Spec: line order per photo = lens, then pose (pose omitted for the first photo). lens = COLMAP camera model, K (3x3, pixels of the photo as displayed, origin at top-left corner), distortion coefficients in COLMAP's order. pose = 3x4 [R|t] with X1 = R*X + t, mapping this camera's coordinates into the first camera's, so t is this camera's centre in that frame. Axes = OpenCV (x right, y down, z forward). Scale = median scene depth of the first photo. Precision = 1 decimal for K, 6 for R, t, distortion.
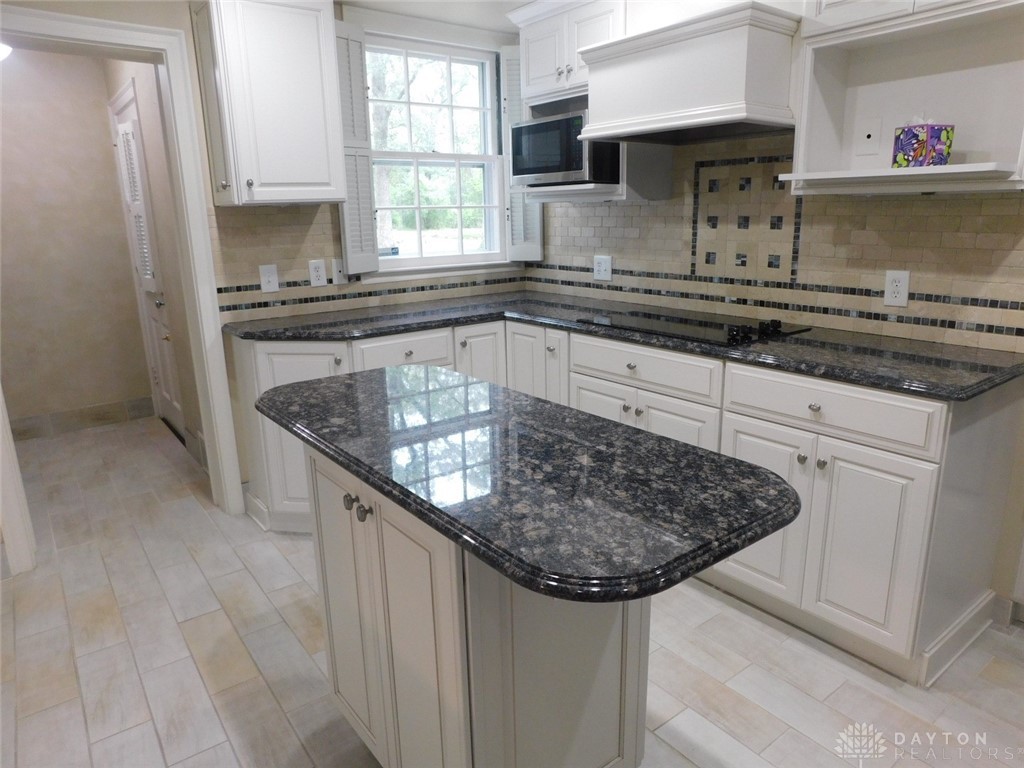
lens RADIAL K [[681.4, 0, 514.2], [0, 681.4, 383.2], [0, 0, 1]] dist [-0.066937, 0.054752]
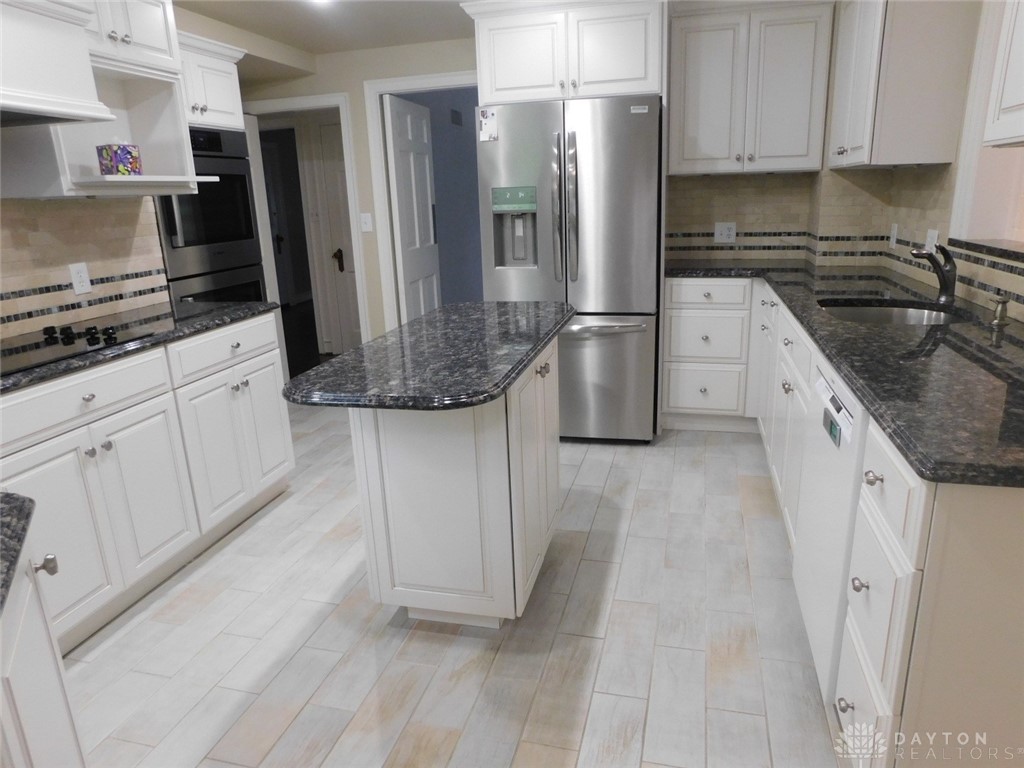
lens RADIAL K [[681.4, 0, 520.4], [0, 681.4, 385.8], [0, 0, 1]] dist [-0.066937, 0.054752]
pose [[-0.625349, -0.171322, 0.761306, -0.840539], [0.241963, 0.884947, 0.397898, -0.254973], [-0.741885, 0.433033, -0.511947, 1.110250]]
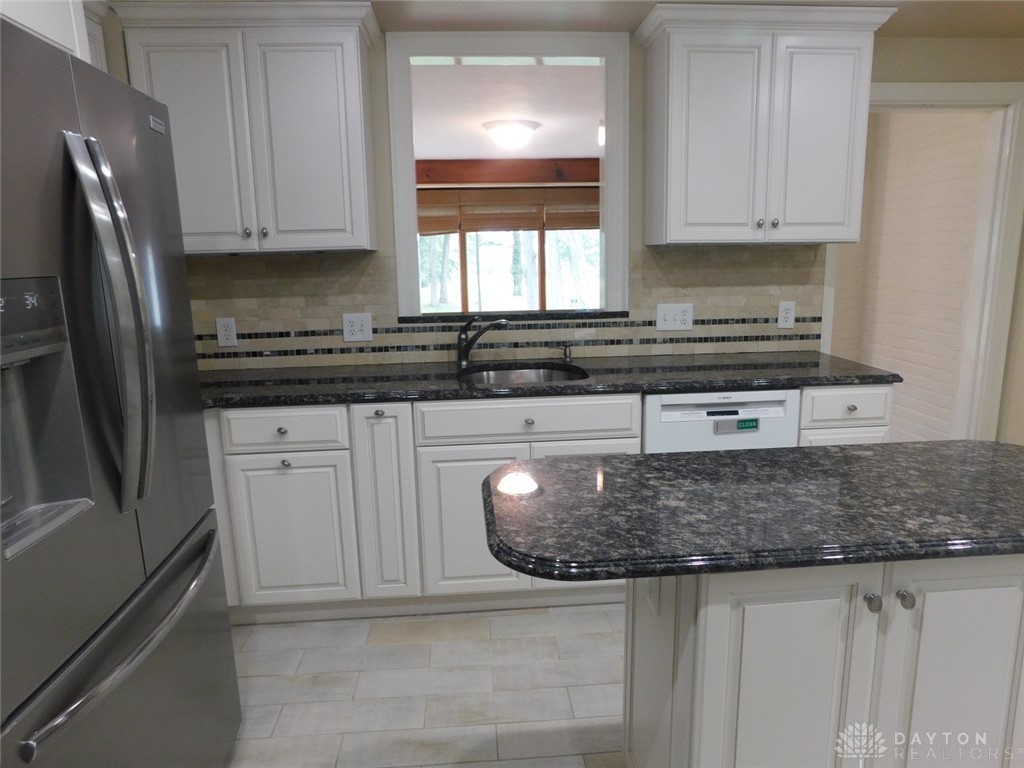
lens RADIAL K [[681.4, 0, 516.2], [0, 681.4, 382.5], [0, 0, 1]] dist [-0.066937, 0.054752]
pose [[-0.536054, 0.194457, -0.821482, 0.581108], [-0.182255, 0.923500, 0.337535, -0.201105], [0.824275, 0.330657, -0.459605, 0.676235]]
